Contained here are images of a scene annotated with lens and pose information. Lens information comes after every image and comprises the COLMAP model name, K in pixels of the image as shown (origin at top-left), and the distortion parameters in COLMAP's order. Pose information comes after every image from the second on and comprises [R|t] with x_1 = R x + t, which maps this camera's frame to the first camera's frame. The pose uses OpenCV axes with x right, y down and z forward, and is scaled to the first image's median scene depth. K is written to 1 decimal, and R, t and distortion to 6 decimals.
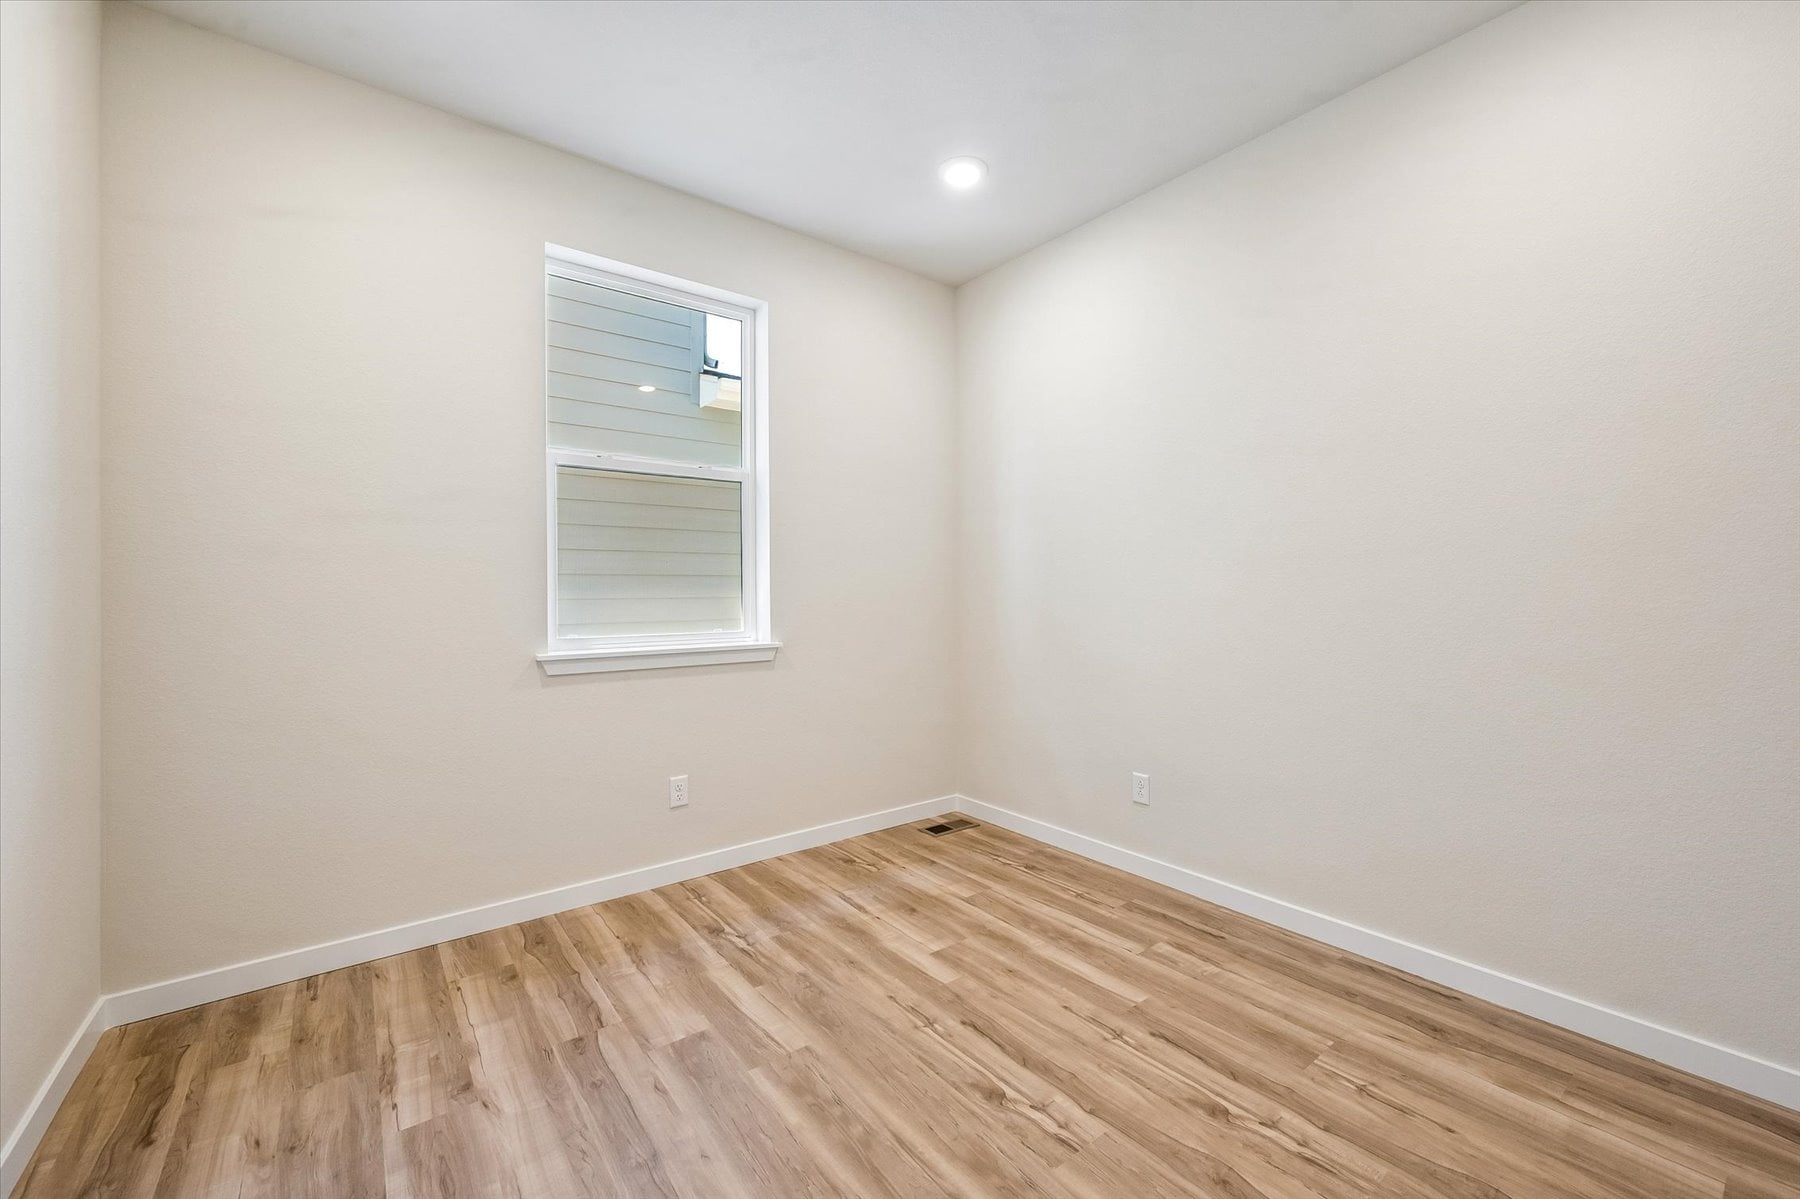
lens RADIAL K [[736.6, 0, 887.3], [0, 736.6, 595.6], [0, 0, 1]] dist [0.003107, 0.000362]
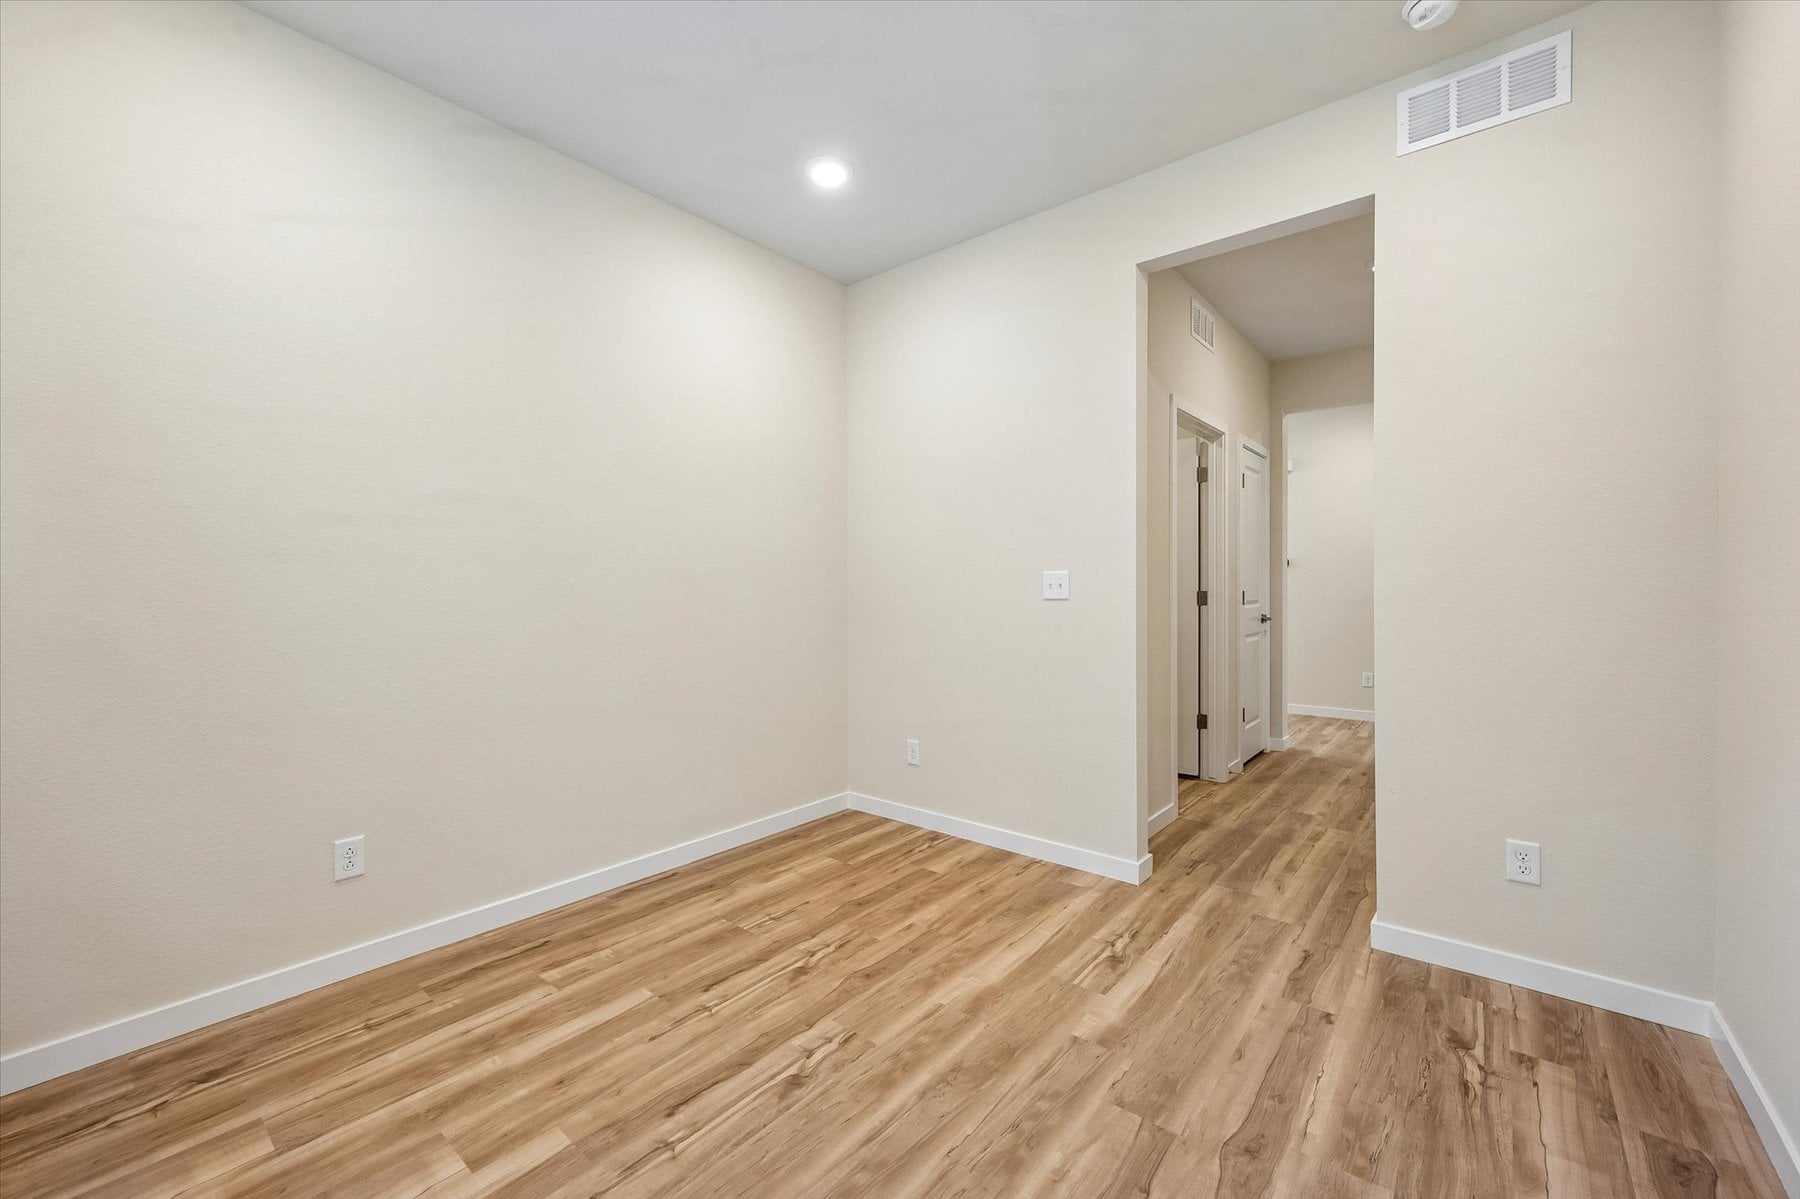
lens RADIAL K [[736.6, 0, 893.0], [0, 736.6, 595.1], [0, 0, 1]] dist [0.003107, 0.000362]
pose [[-0.247367, -0.002150, 0.968919, -0.735167], [0.006354, 0.999972, 0.003841, -0.009413], [-0.968901, 0.007107, -0.247347, 0.919382]]
